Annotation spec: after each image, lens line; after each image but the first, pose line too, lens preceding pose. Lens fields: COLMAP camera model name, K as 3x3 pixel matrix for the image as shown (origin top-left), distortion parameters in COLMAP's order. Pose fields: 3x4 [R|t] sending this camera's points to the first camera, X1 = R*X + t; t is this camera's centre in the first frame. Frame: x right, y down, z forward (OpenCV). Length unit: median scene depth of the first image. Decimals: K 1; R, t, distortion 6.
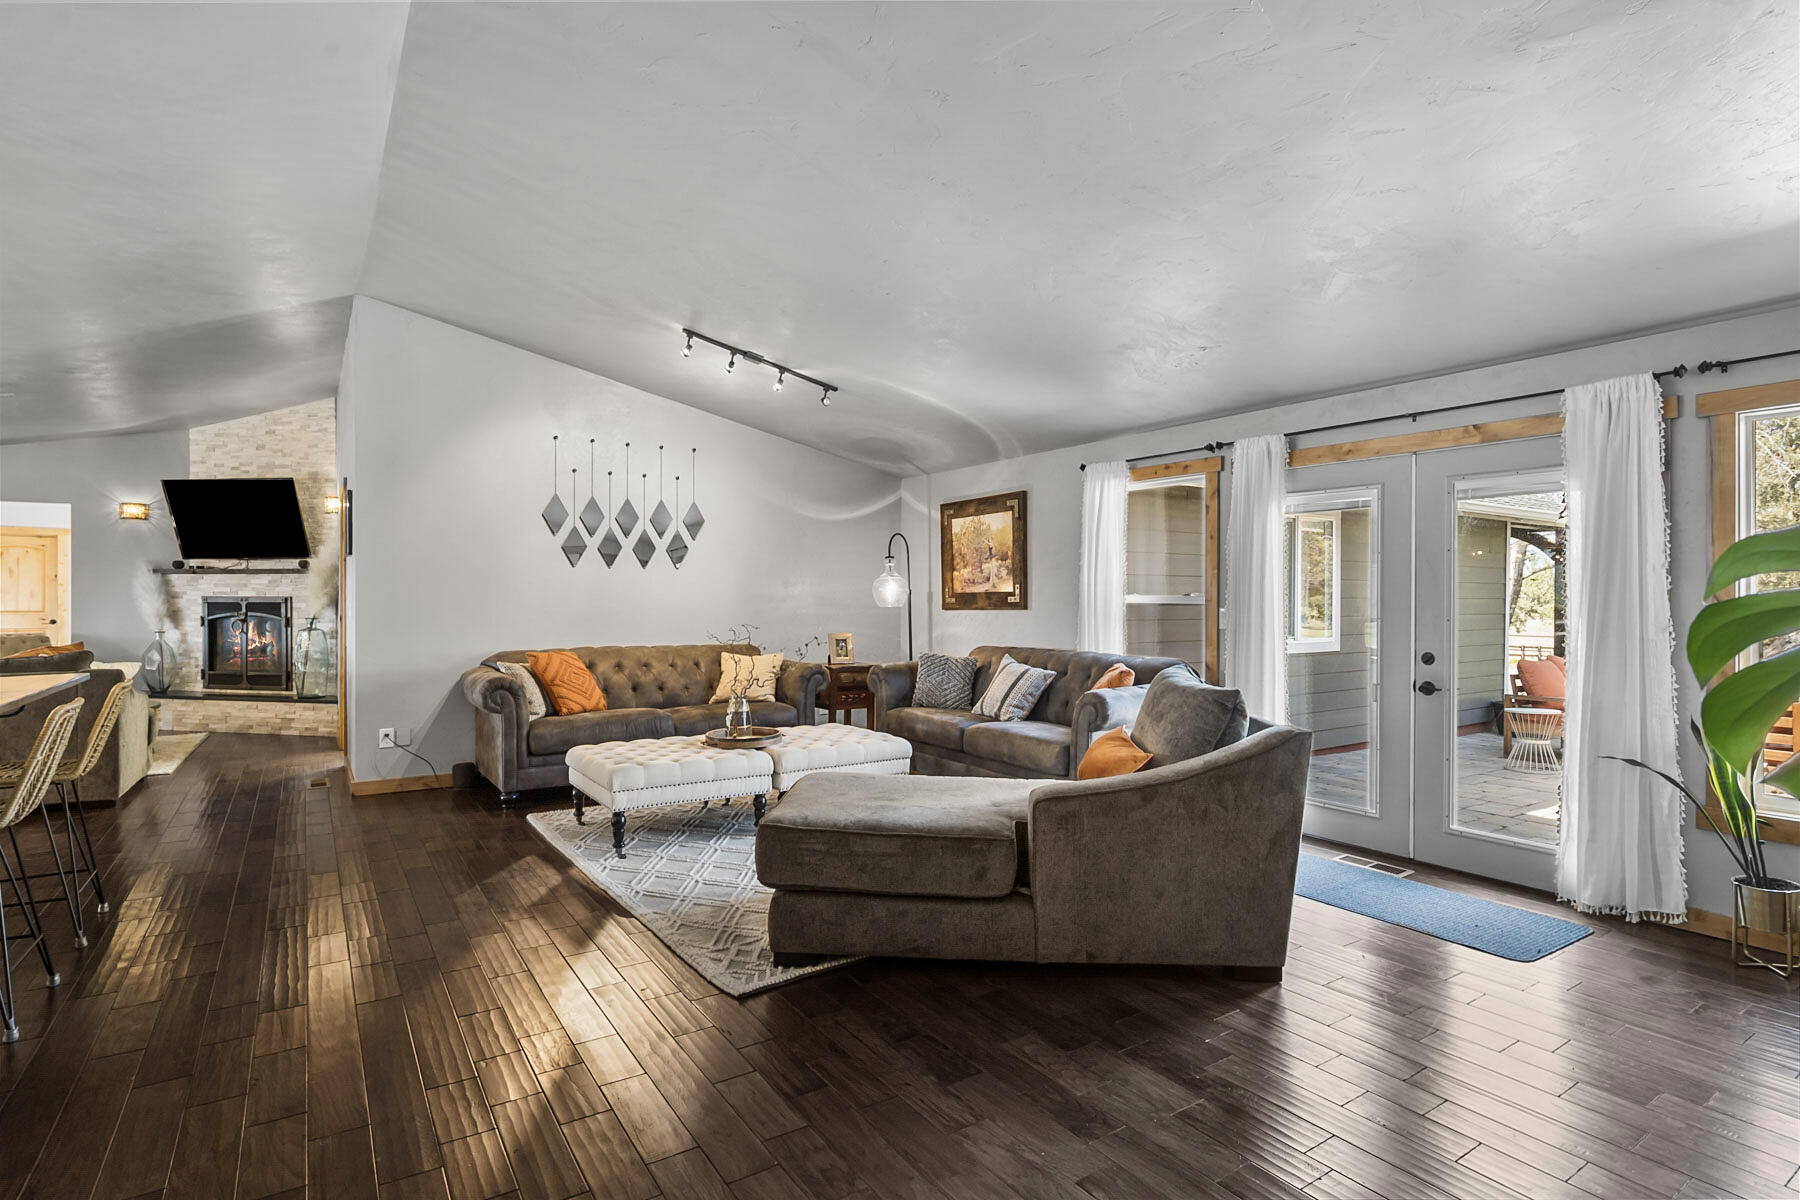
lens RADIAL K [[907.3, 0, 901.2], [0, 907.3, 603.2], [0, 0, 1]] dist [-0.022879, 0.011341]
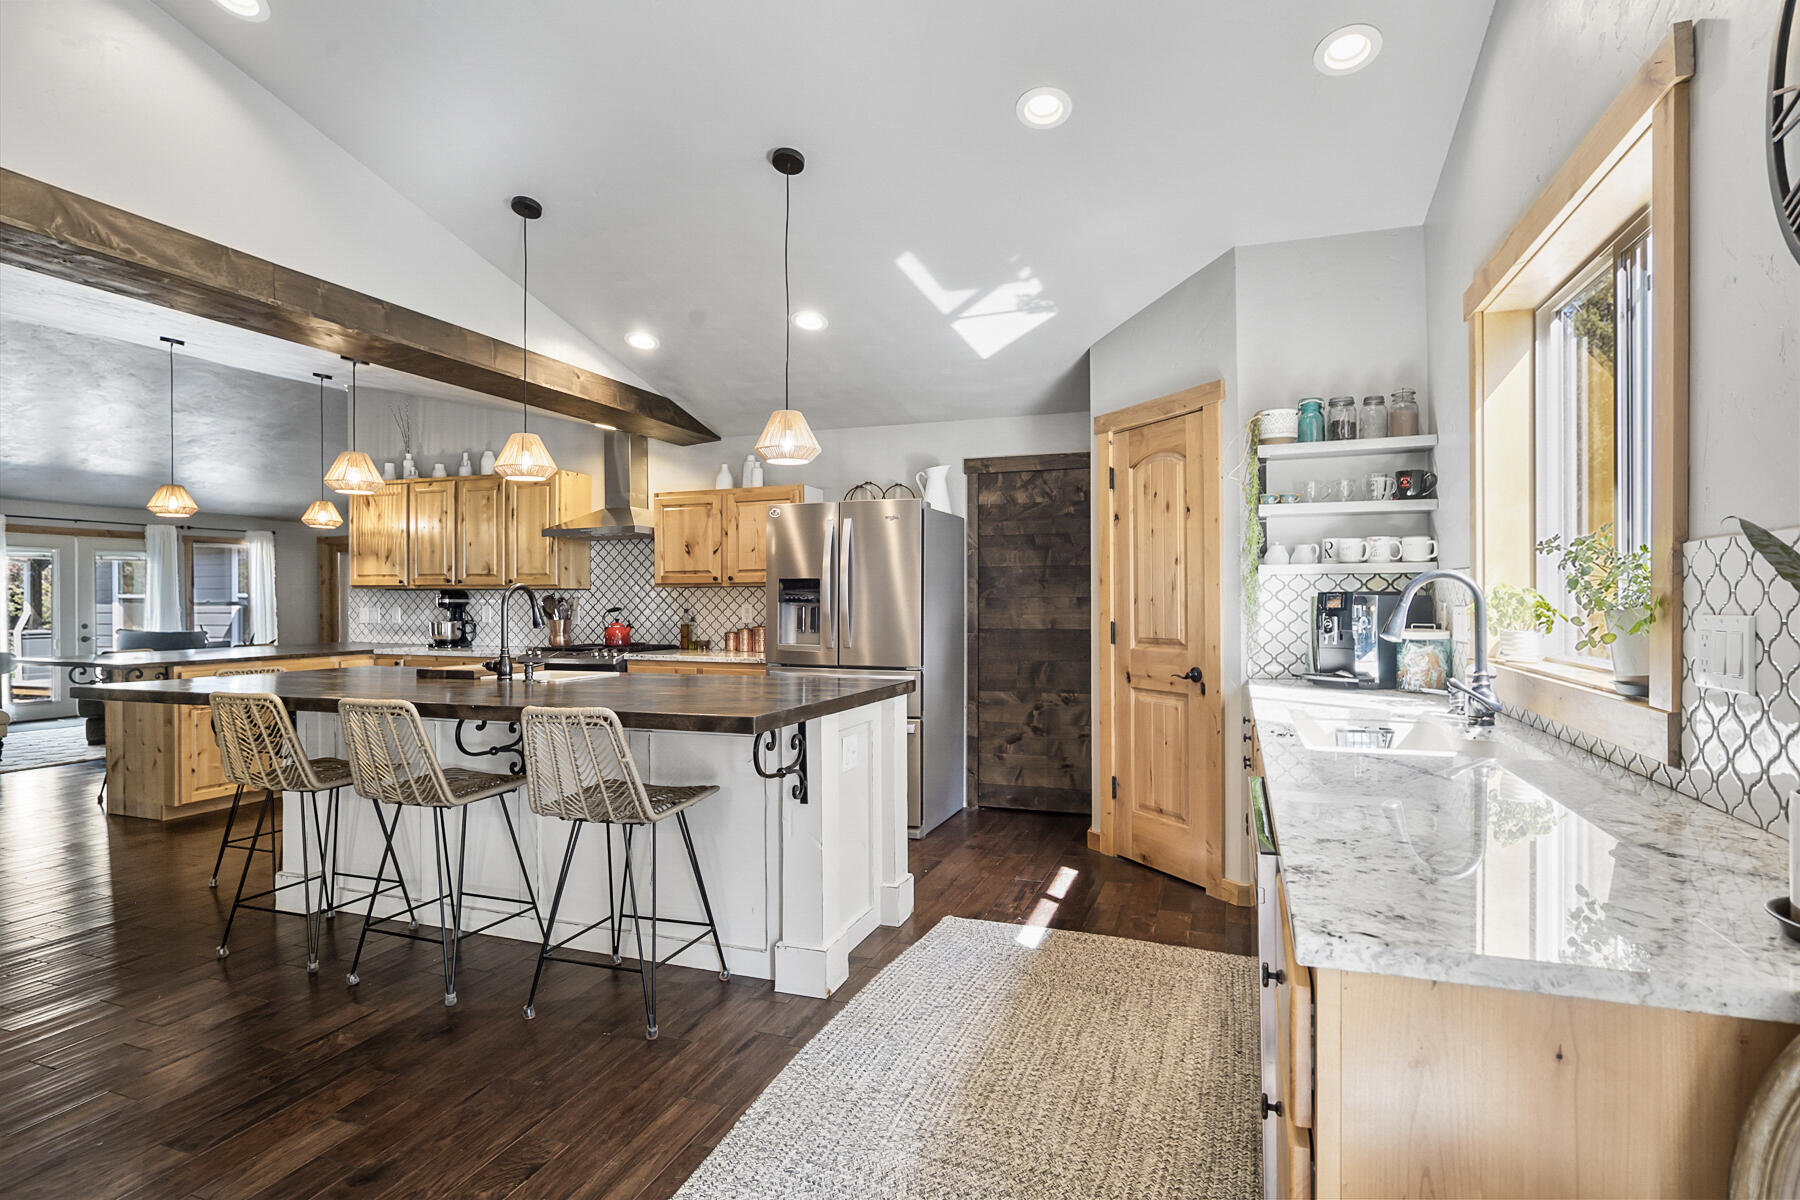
lens RADIAL K [[907.3, 0, 901.2], [0, 907.3, 603.2], [0, 0, 1]] dist [-0.022879, 0.011341]
pose [[-0.589032, -0.003934, 0.808100, -1.302400], [0.008650, 0.999900, 0.011173, -0.002825], [-0.808063, 0.013571, -0.588940, 0.344061]]
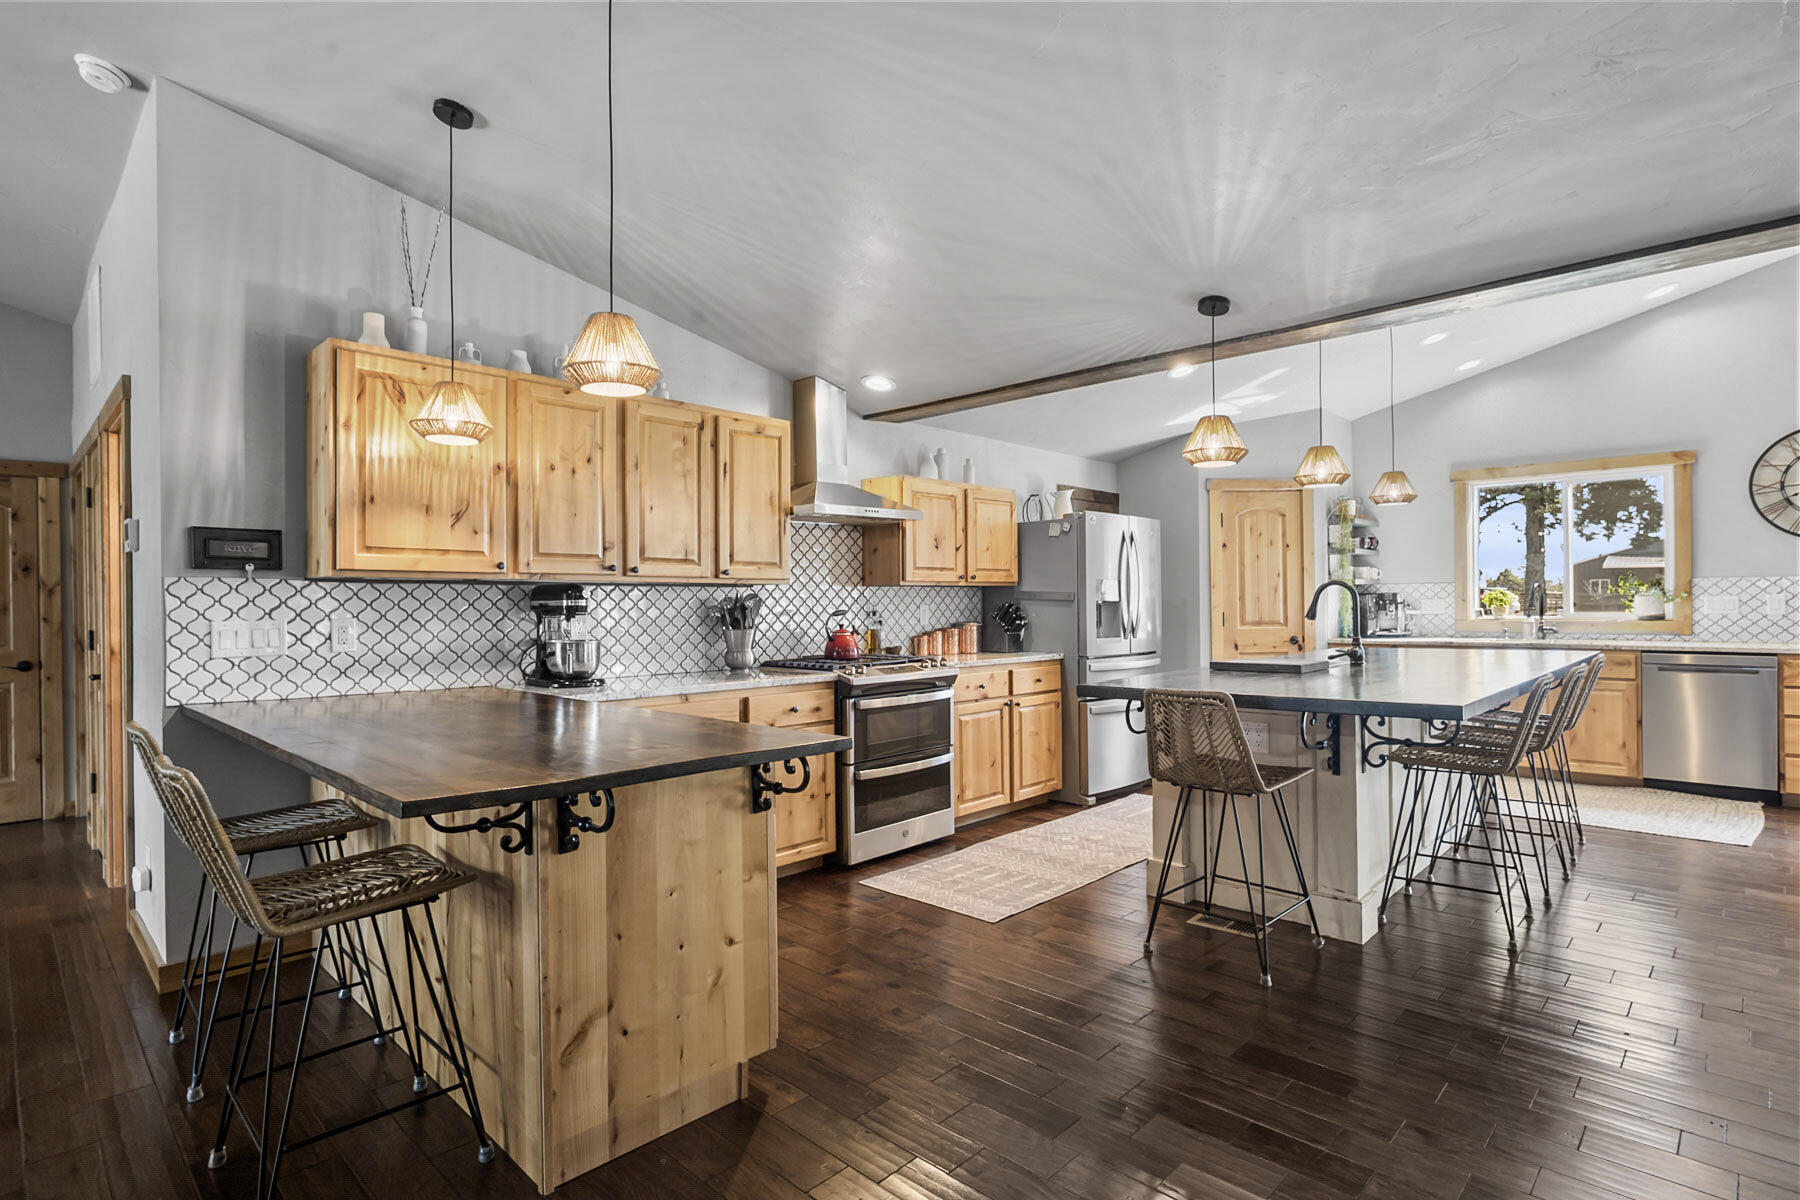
lens RADIAL K [[901.9, 0, 900.0], [0, 901.9, 600.0], [0, 0, 1]] dist [-0.025758, 0.013070]
pose [[-0.977002, 0.007487, -0.213098, -0.491592], [0.006756, 0.999969, 0.004160, -0.001714], [0.213123, 0.002625, -0.977022, 0.666951]]
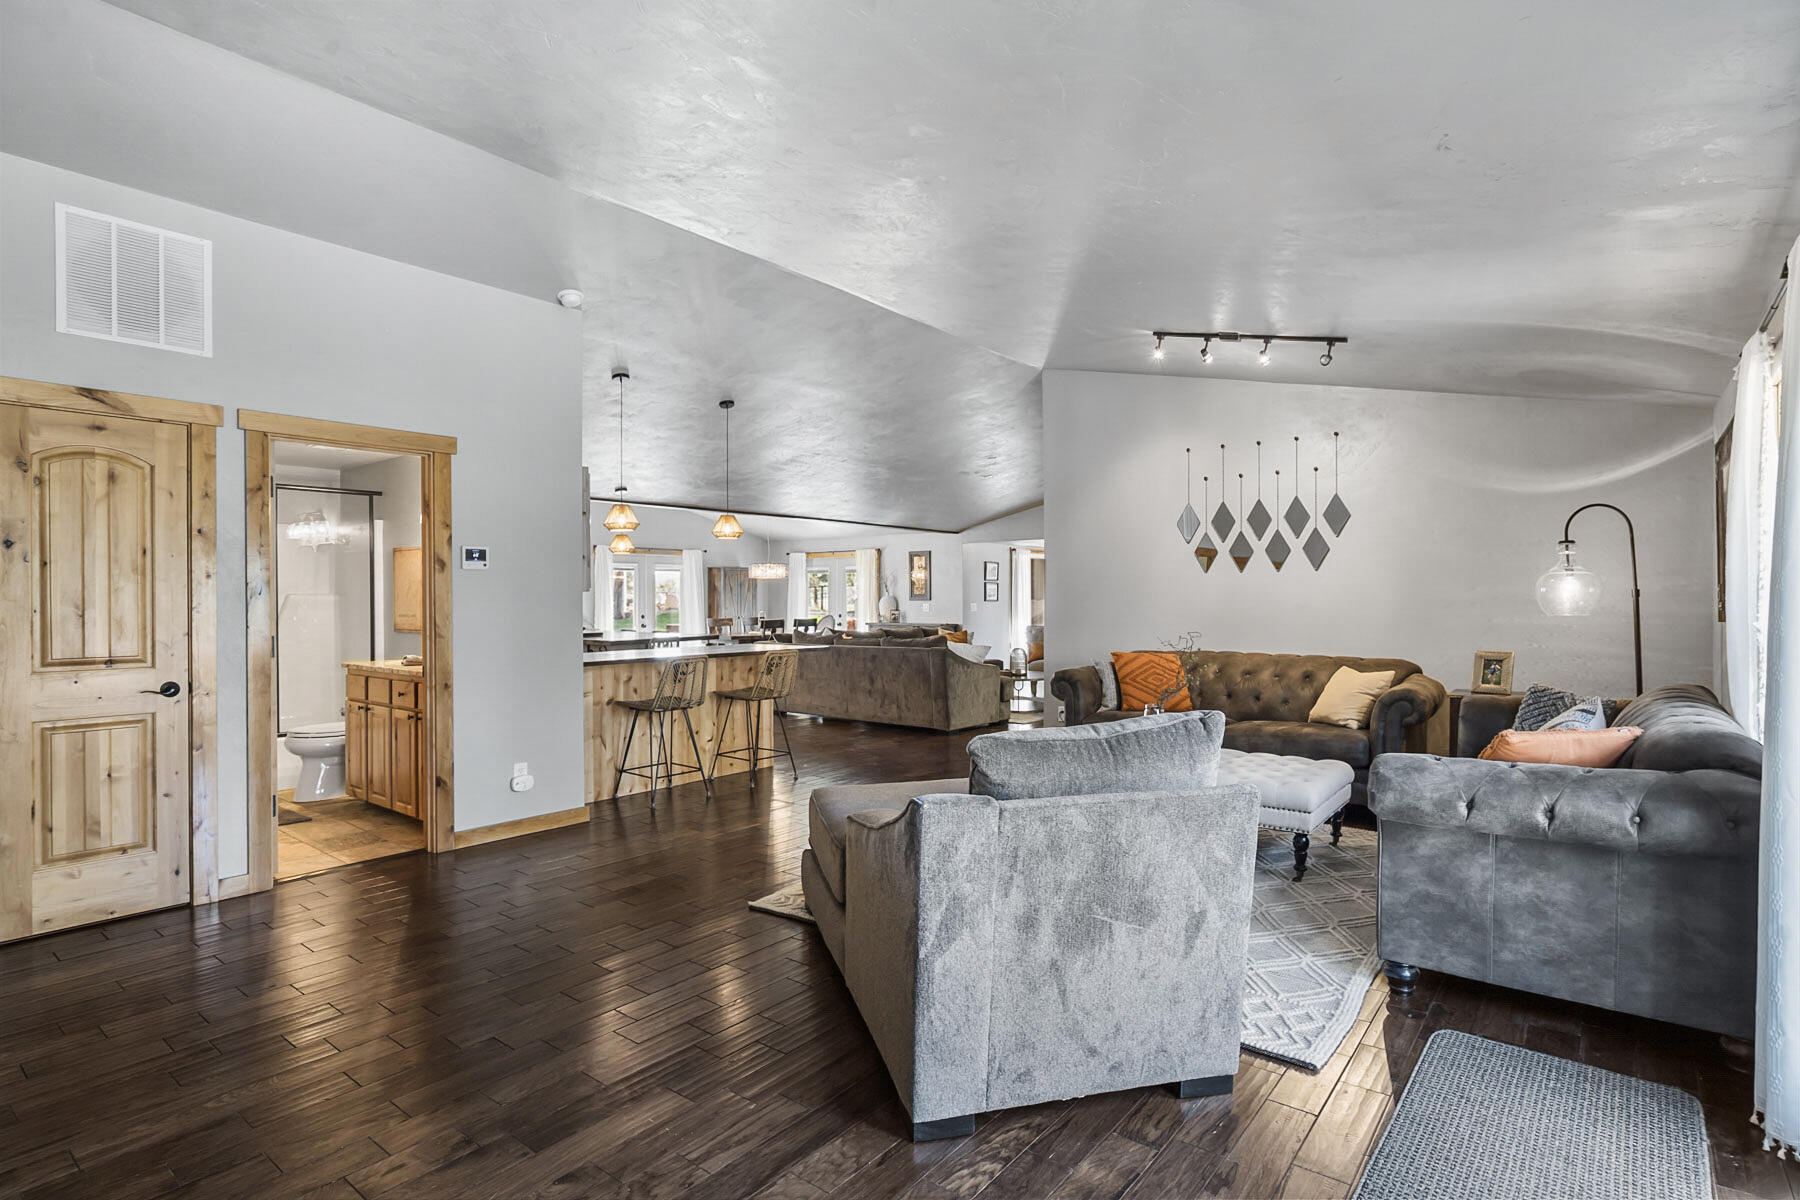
lens RADIAL K [[907.3, 0, 901.2], [0, 907.3, 603.2], [0, 0, 1]] dist [-0.022879, 0.011341]
pose [[0.308401, 0.000808, -0.951256, 0.400926], [-0.004073, 0.999992, -0.000471, -0.002360], [0.951248, 0.004019, 0.308402, 0.277629]]
